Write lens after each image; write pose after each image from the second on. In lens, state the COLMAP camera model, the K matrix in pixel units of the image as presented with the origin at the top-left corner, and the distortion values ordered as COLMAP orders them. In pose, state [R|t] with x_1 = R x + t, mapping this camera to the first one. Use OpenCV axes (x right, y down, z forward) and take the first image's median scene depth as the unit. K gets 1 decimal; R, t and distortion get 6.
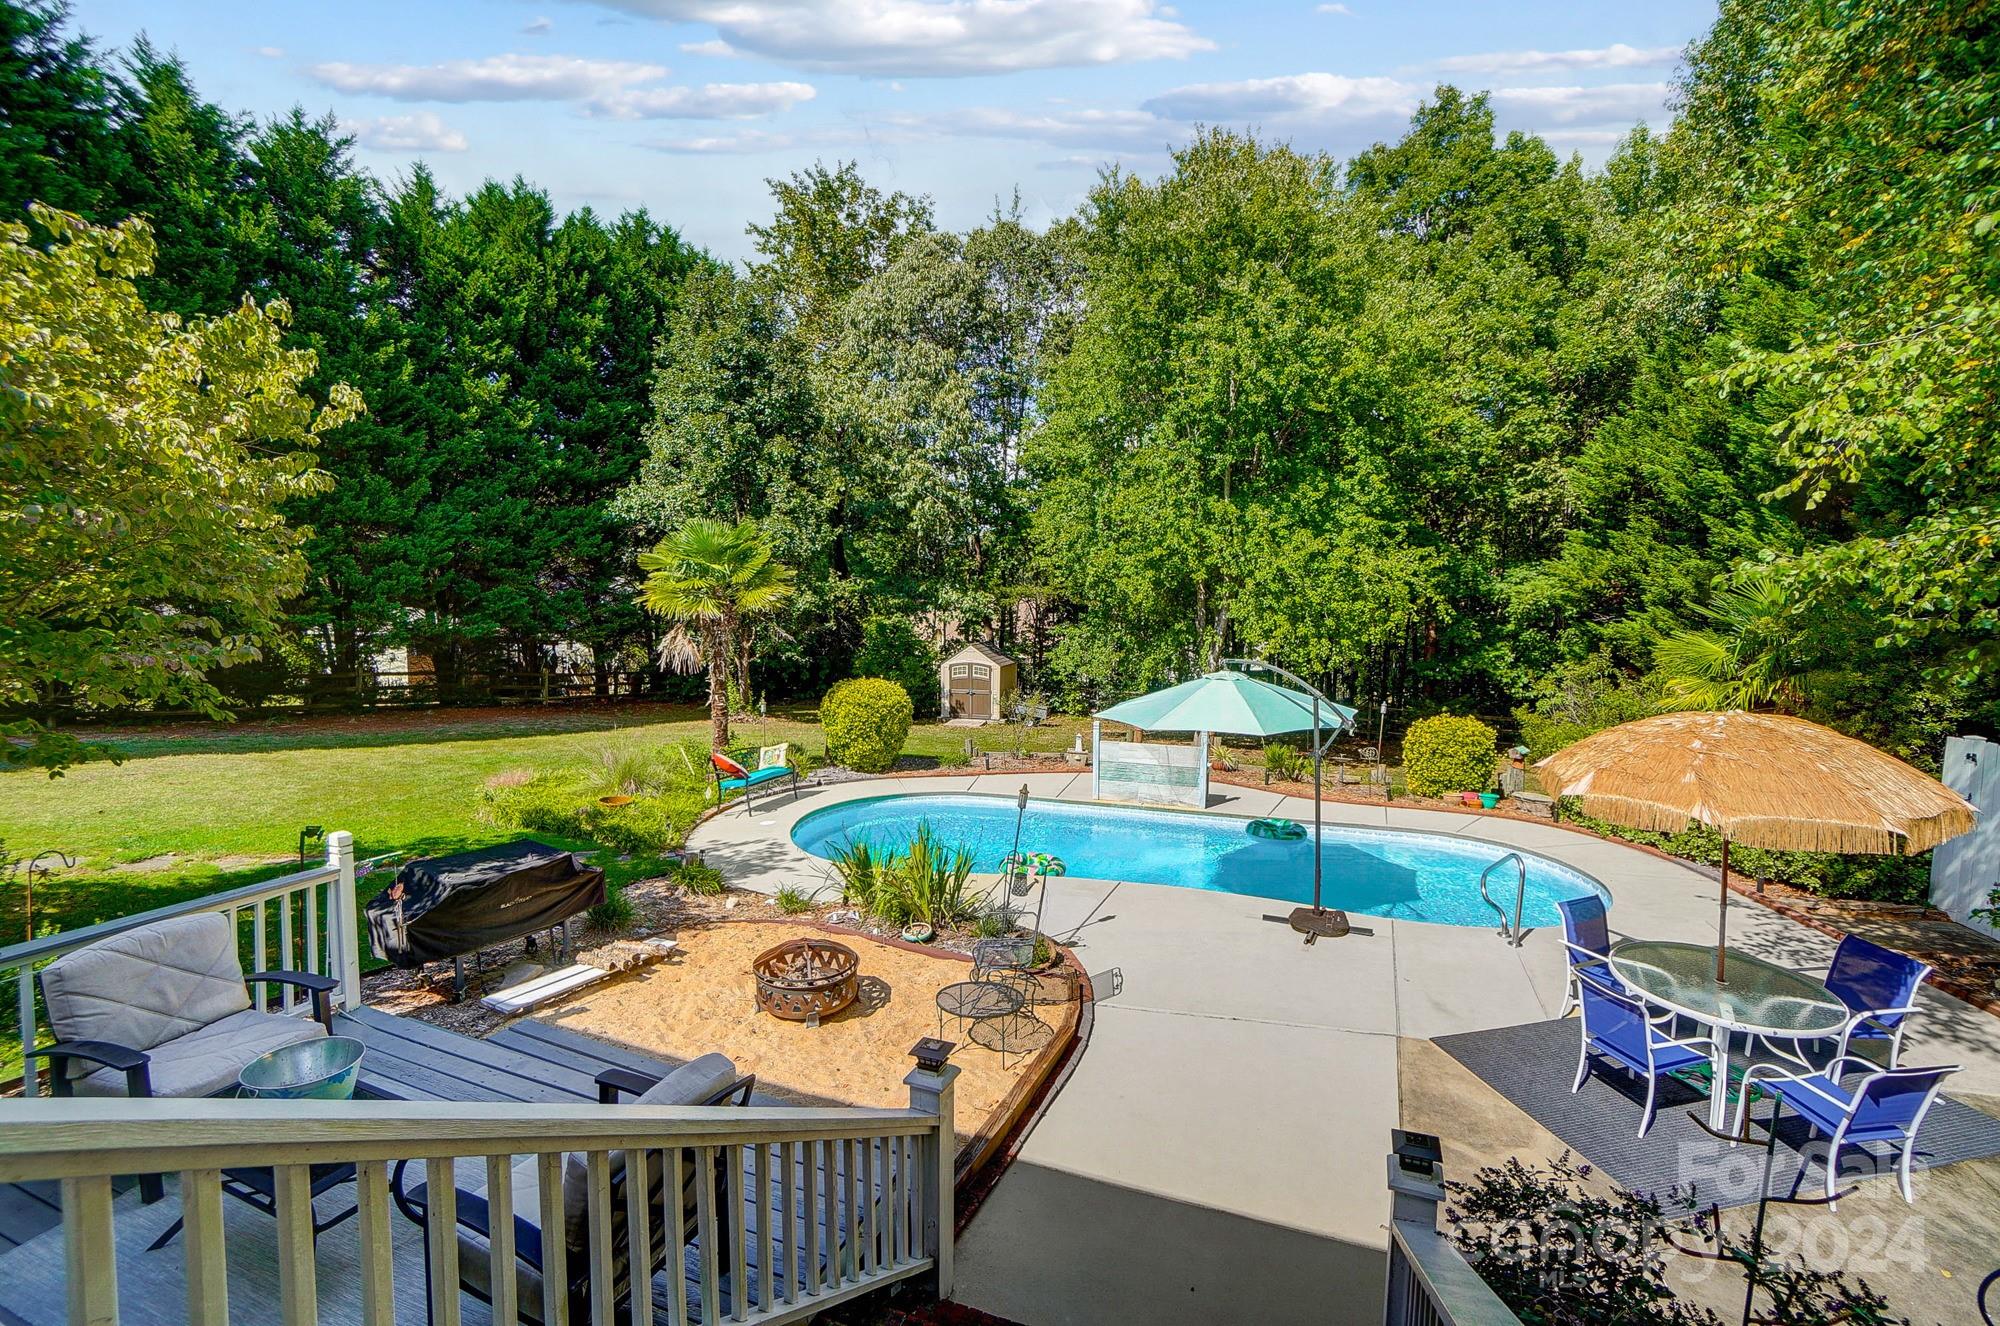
lens RADIAL K [[885.9, 0, 994.3], [0, 885.9, 661.7], [0, 0, 1]] dist [-0.061543, 0.022938]
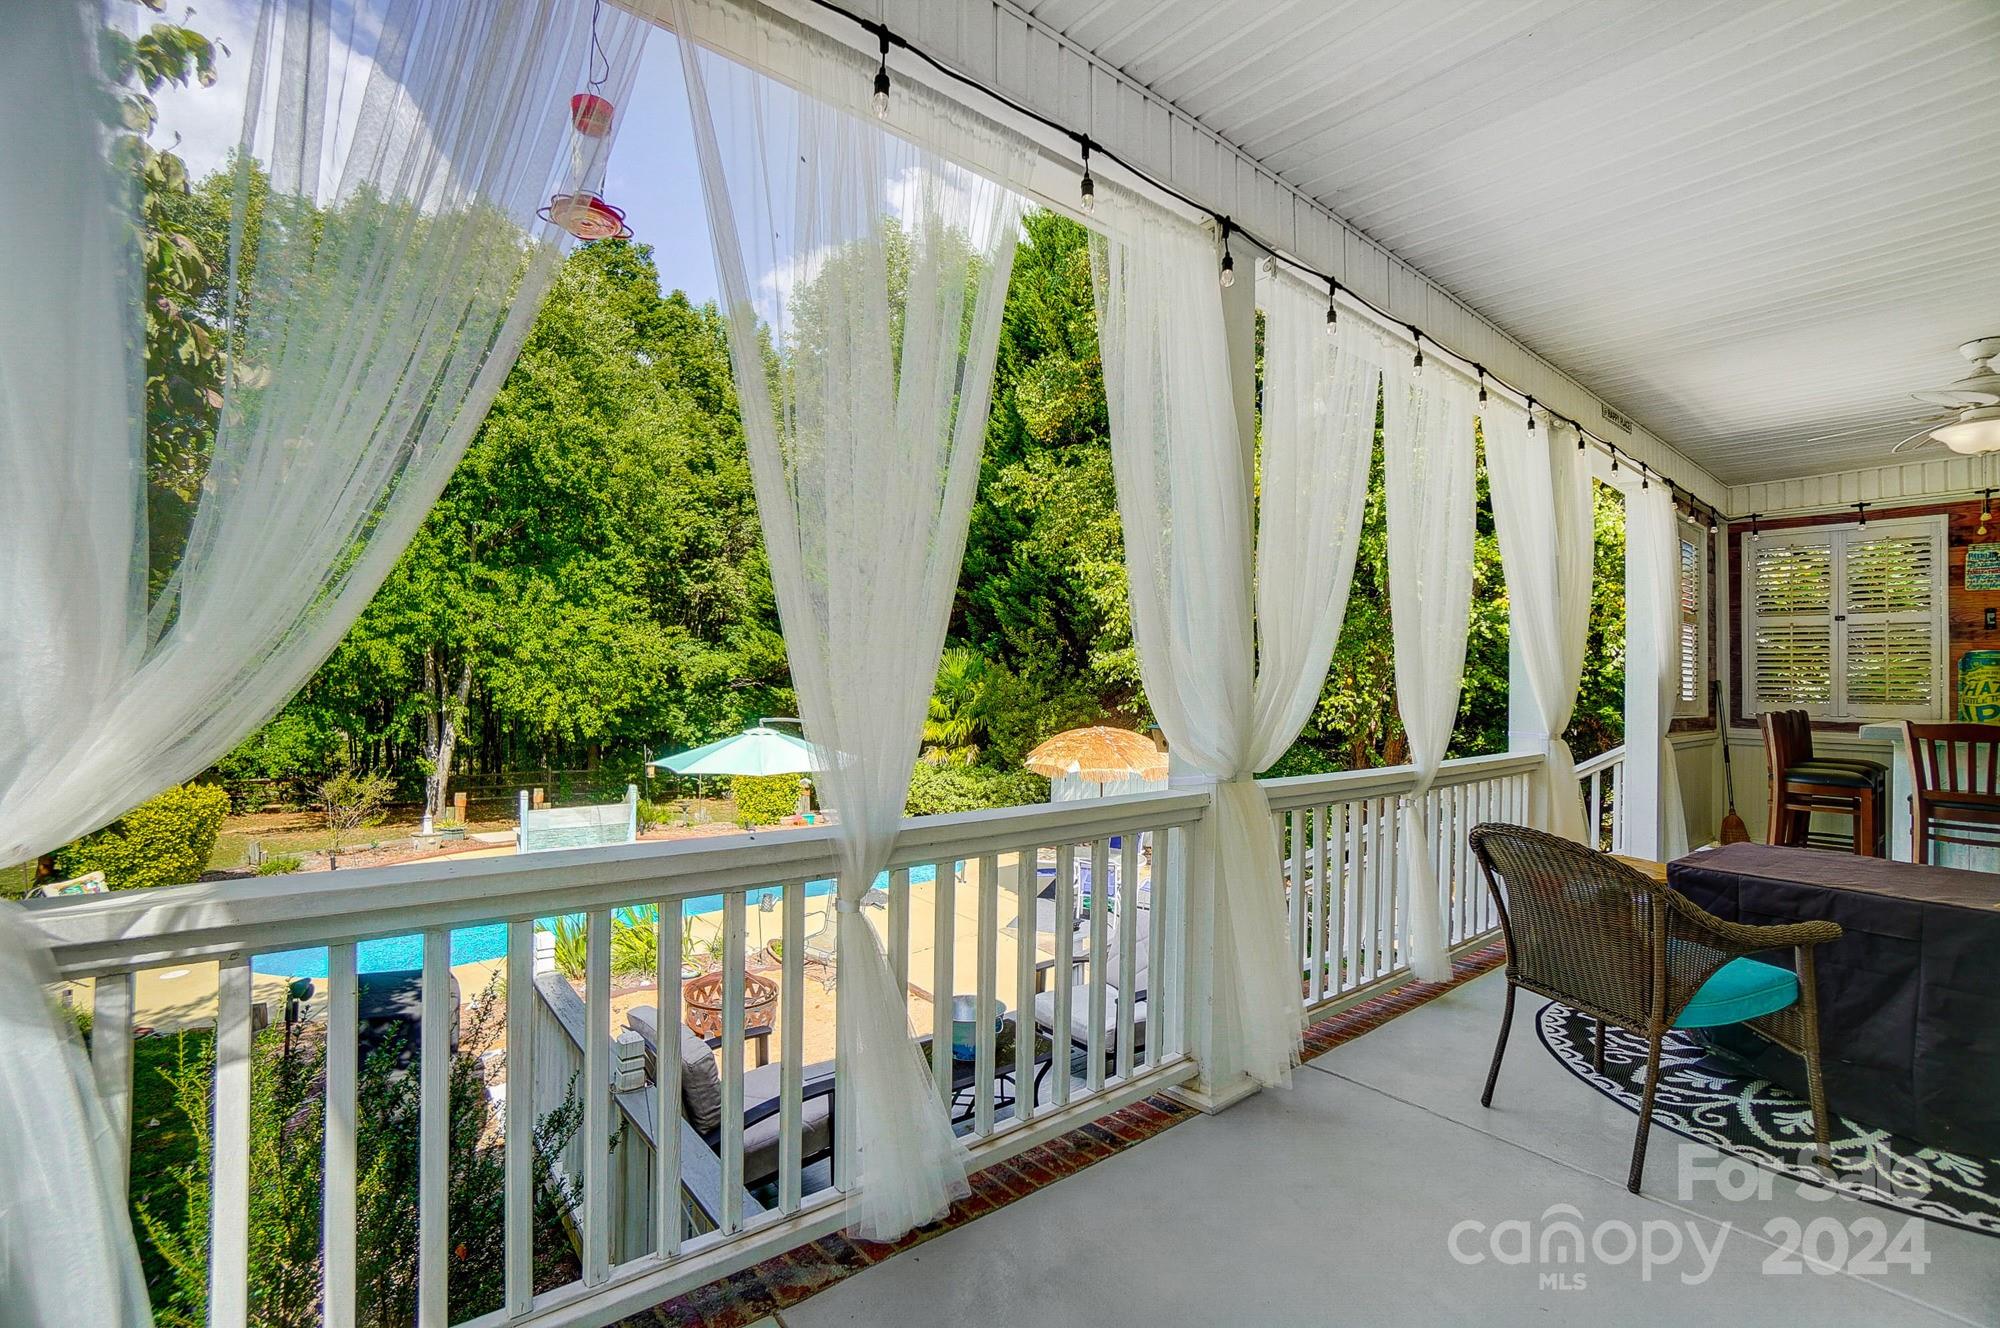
lens RADIAL K [[891.3, 0, 987.3], [0, 891.3, 664.8], [0, 0, 1]] dist [-0.061717, 0.024589]
pose [[0.497026, 0.013860, 0.867625, -0.321243], [0.050523, 0.997714, -0.044881, -0.002375], [-0.866263, 0.066142, 0.495190, 0.034057]]
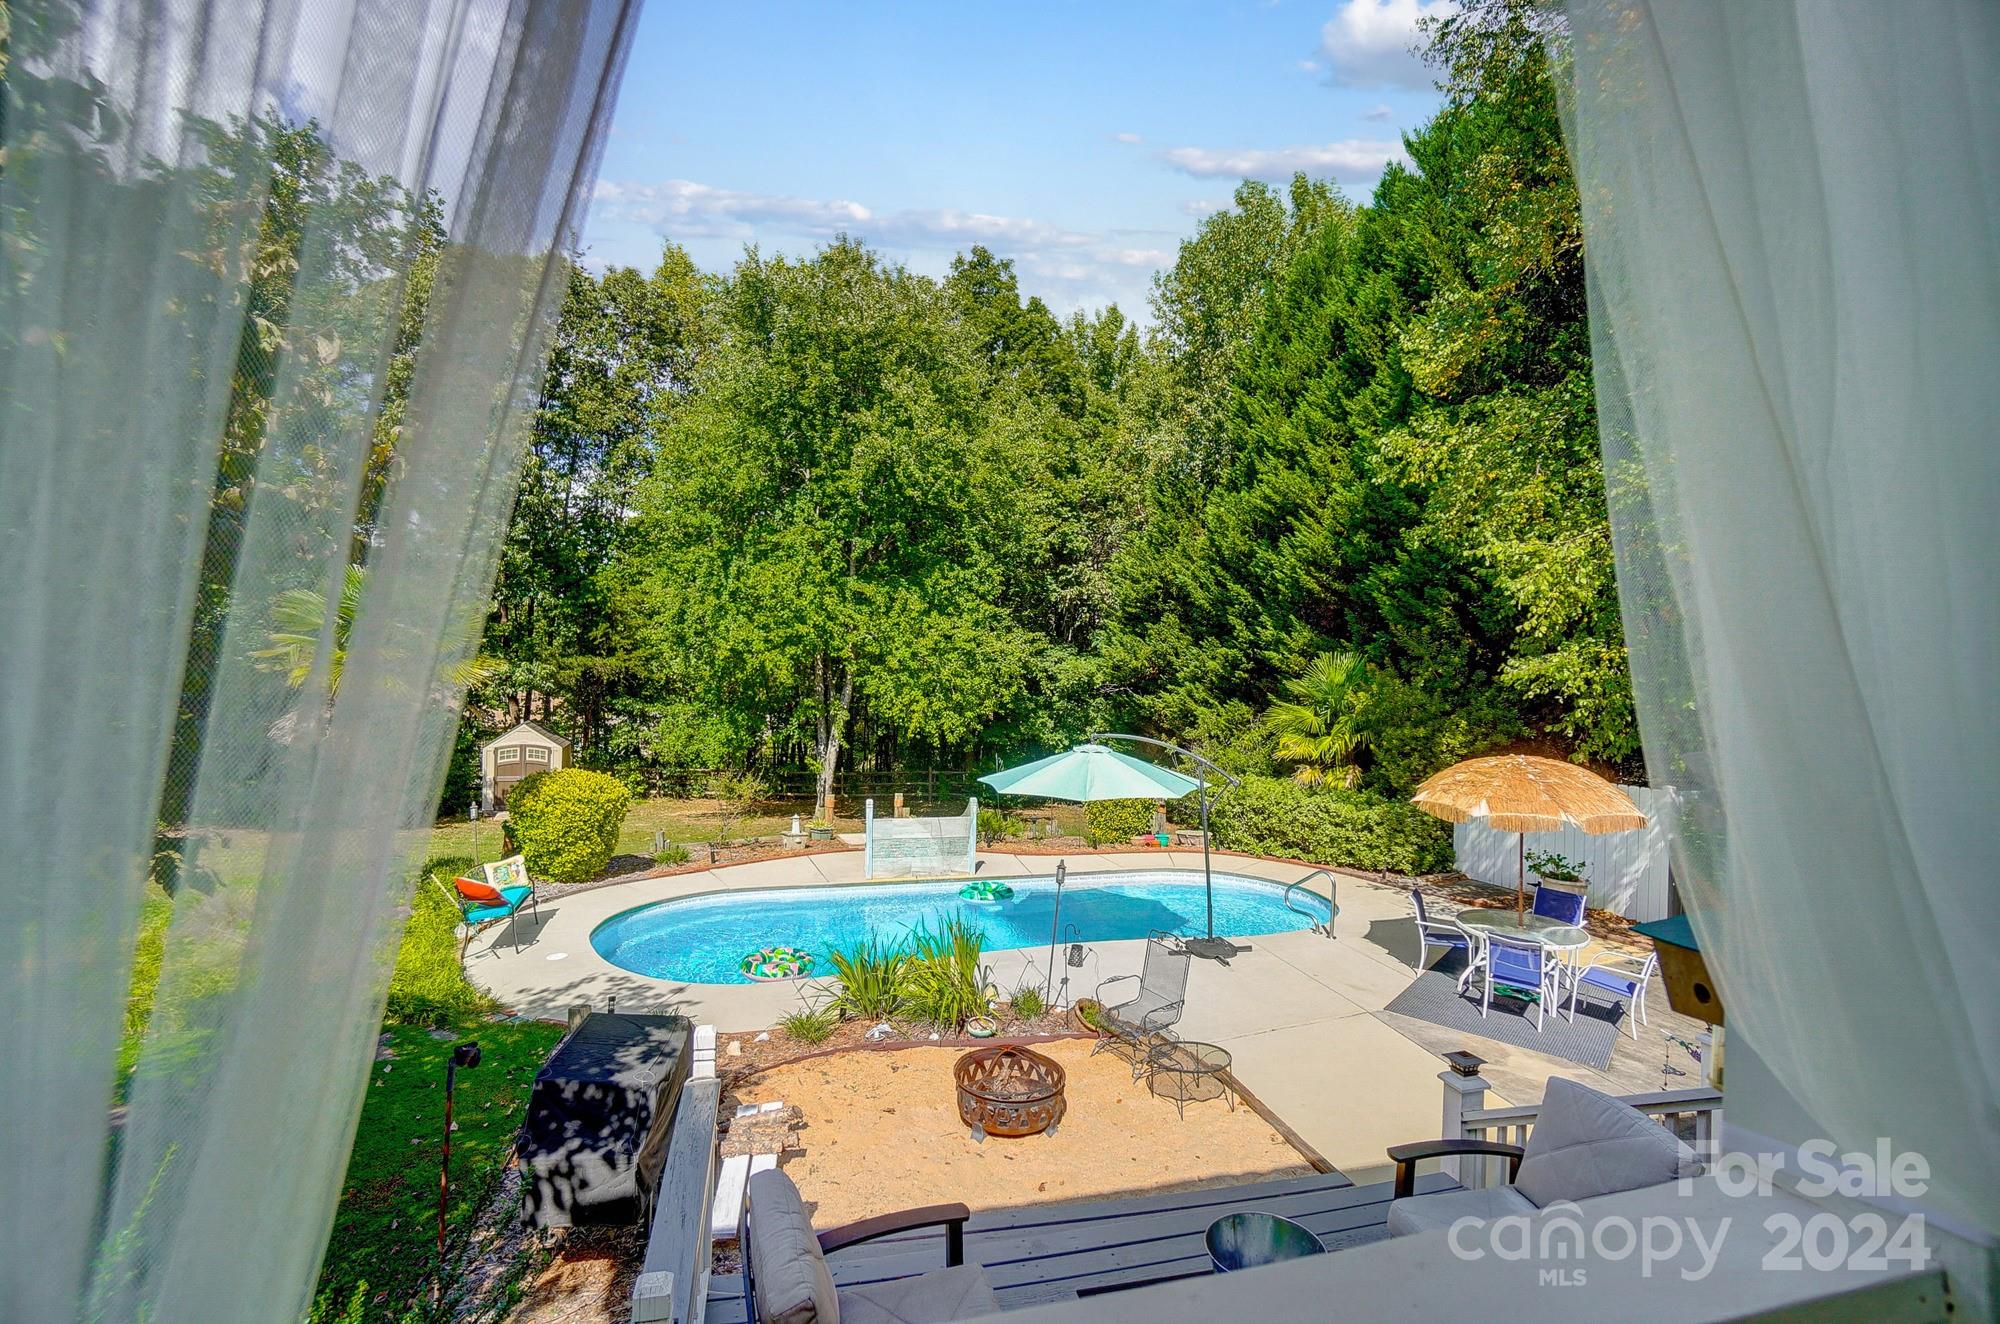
lens RADIAL K [[885.9, 0, 994.3], [0, 885.9, 660.7], [0, 0, 1]] dist [-0.061543, 0.022938]
pose [[0.808742, 0.013935, 0.587998, -0.238406], [0.033436, 0.997013, -0.069617, -0.010571], [-0.587212, 0.075962, 0.805861, 0.065139]]
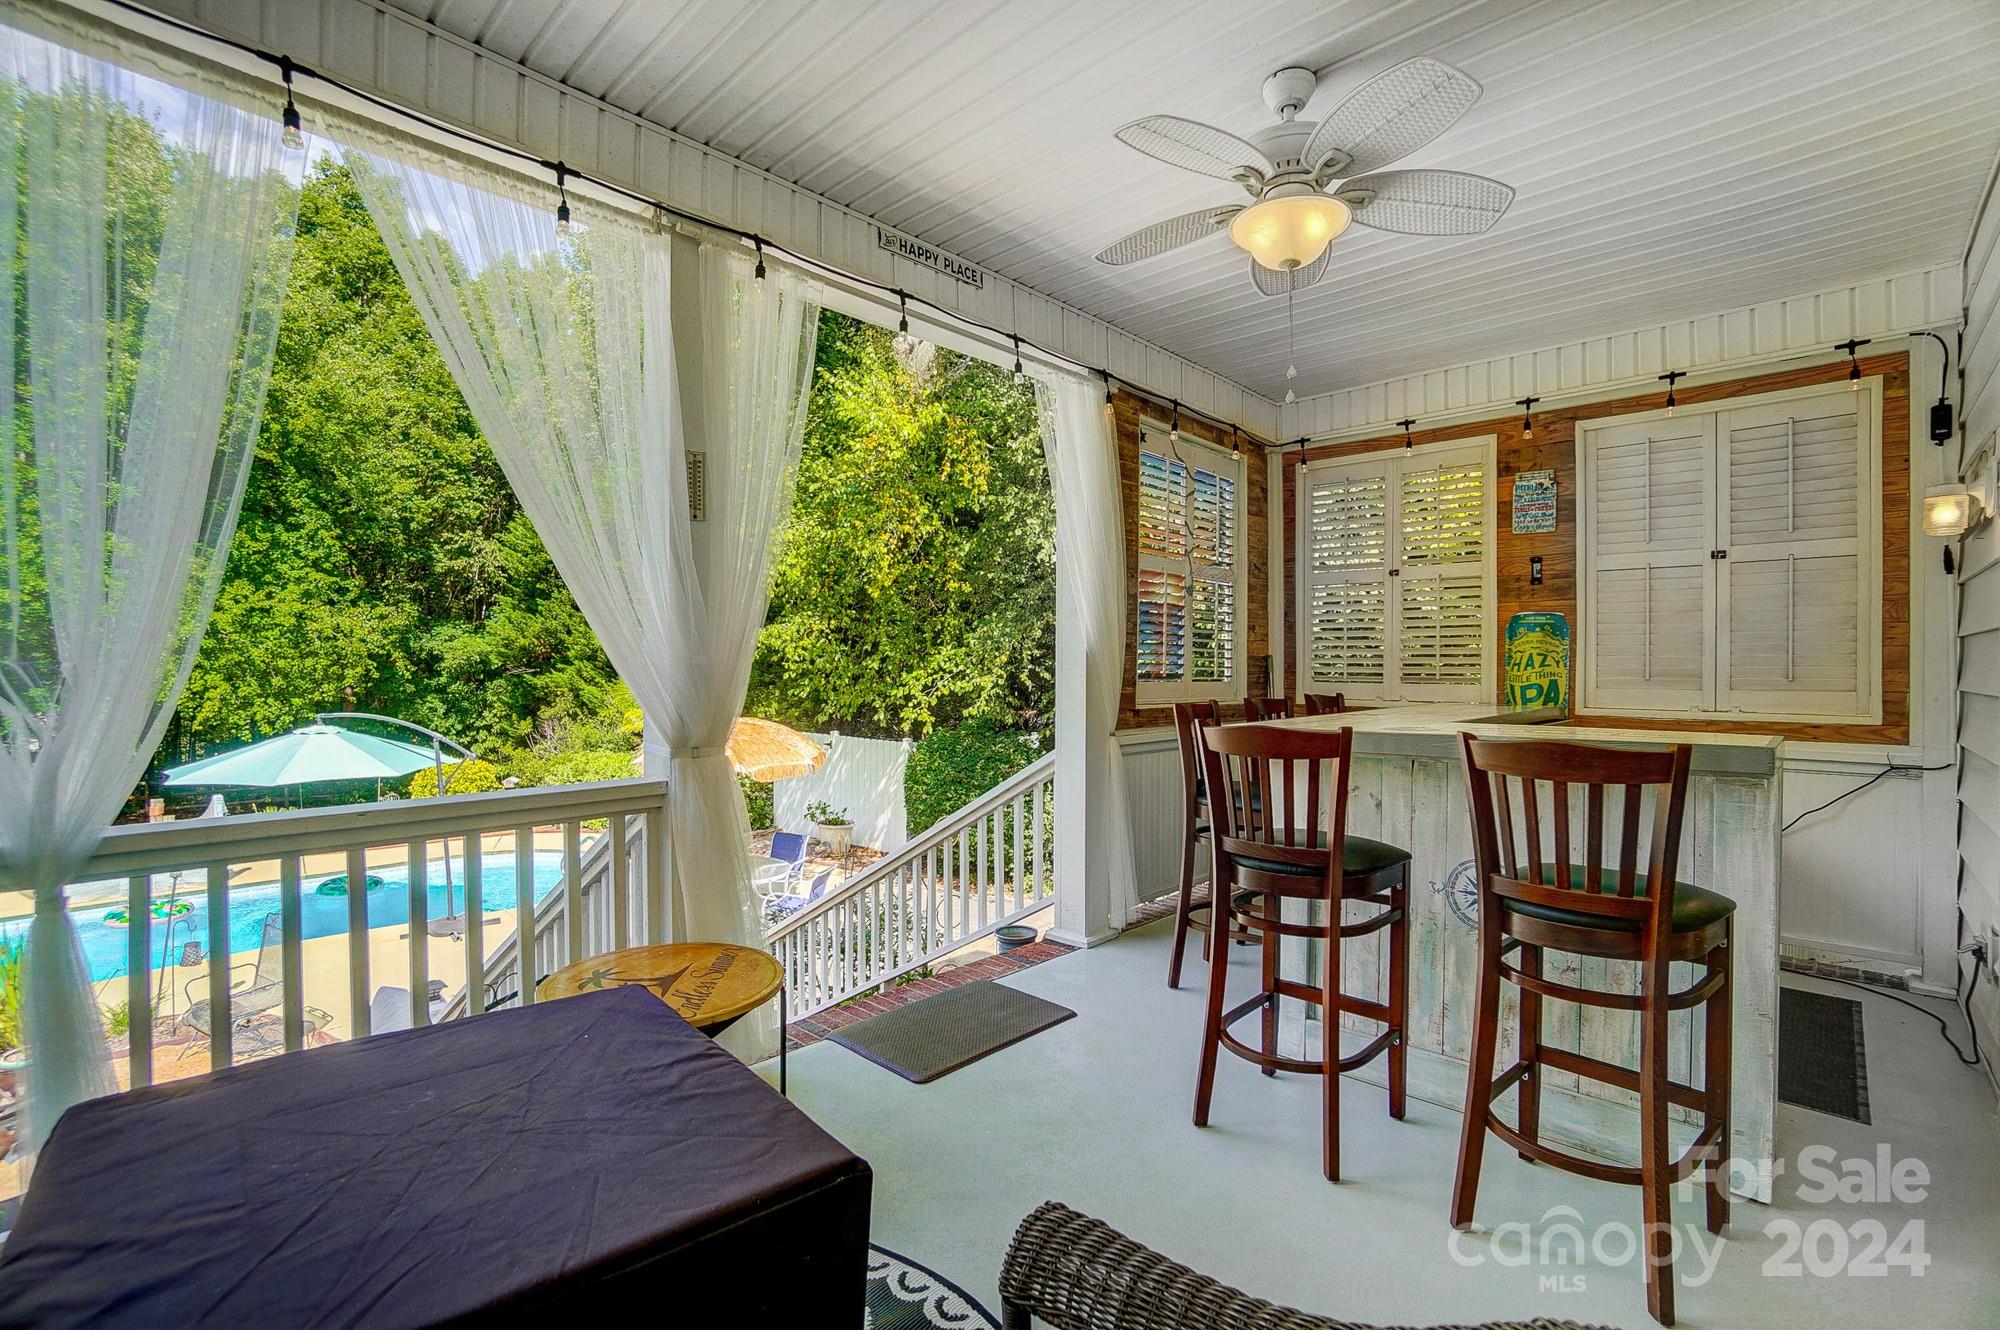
lens RADIAL K [[884.9, 0, 988.6], [0, 884.9, 664.4], [0, 0, 1]] dist [-0.031613, -0.000271]
pose [[0.392052, -0.010785, 0.919880, -0.173917], [0.066859, 0.997621, -0.016799, 0.004172], [-0.917510, 0.068089, 0.391841, -0.067191]]
